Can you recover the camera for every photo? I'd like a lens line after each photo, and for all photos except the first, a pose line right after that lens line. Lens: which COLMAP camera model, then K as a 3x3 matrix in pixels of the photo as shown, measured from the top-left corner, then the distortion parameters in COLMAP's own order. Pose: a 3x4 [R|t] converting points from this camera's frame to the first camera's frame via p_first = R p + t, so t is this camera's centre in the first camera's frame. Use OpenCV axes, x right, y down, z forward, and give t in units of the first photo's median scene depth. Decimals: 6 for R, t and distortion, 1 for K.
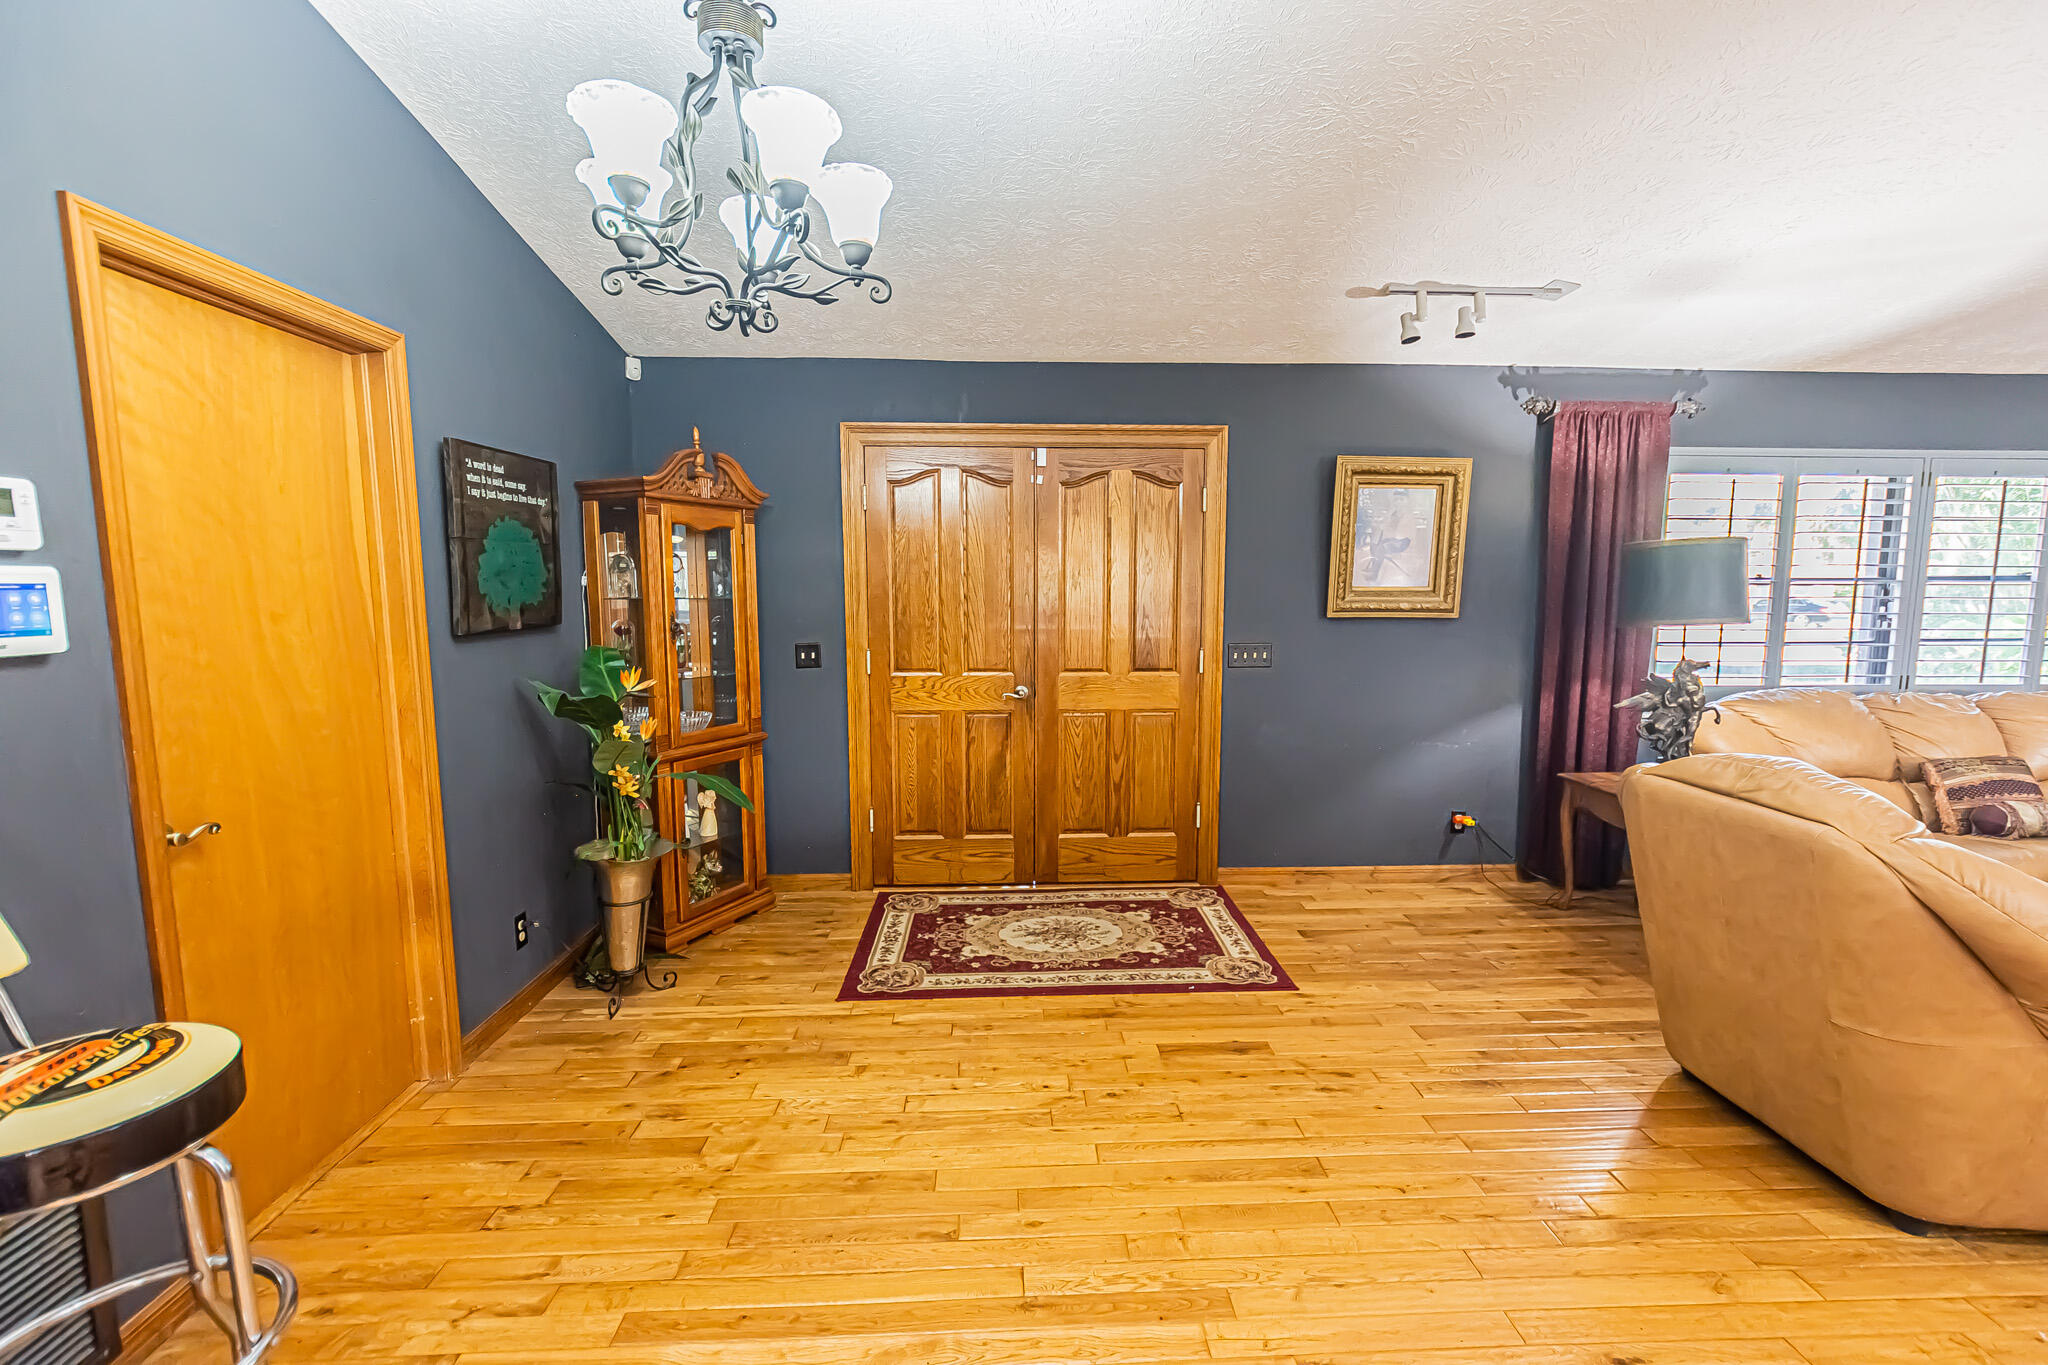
lens RADIAL K [[895.3, 0, 1037.5], [0, 895.3, 686.0], [0, 0, 1]] dist [-0.001618, -0.000740]
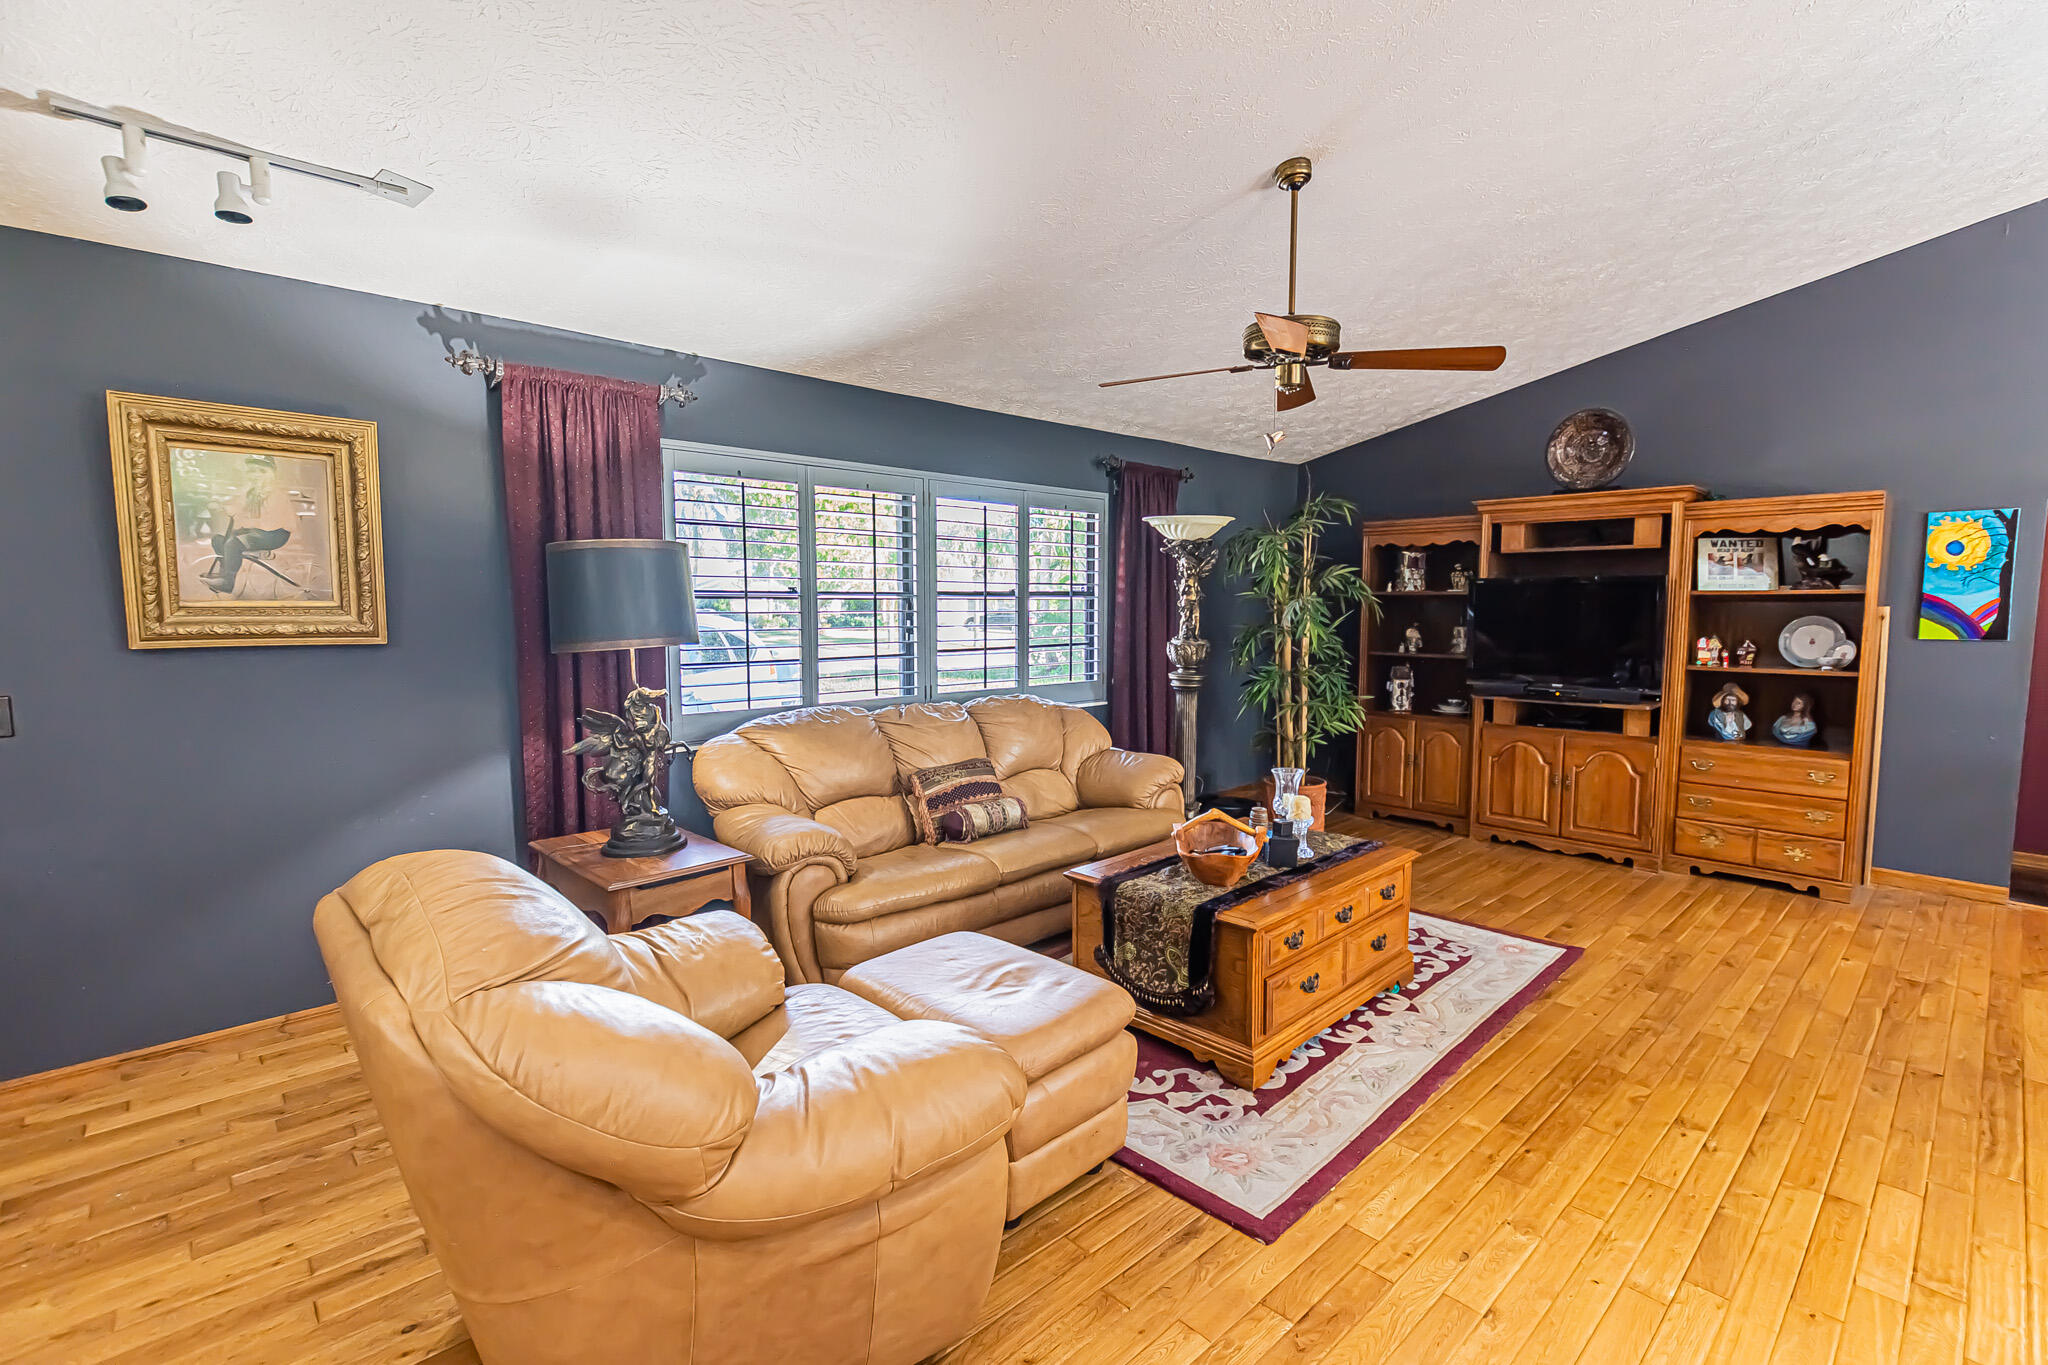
lens RADIAL K [[926.5, 0, 1040.0], [0, 926.5, 686.4], [0, 0, 1]] dist [-0.004555, -0.000973]
pose [[0.753563, -0.059577, 0.654671, 0.386430], [0.071232, 0.997421, 0.008777, -0.011656], [-0.653505, 0.040019, 0.755863, 0.100754]]
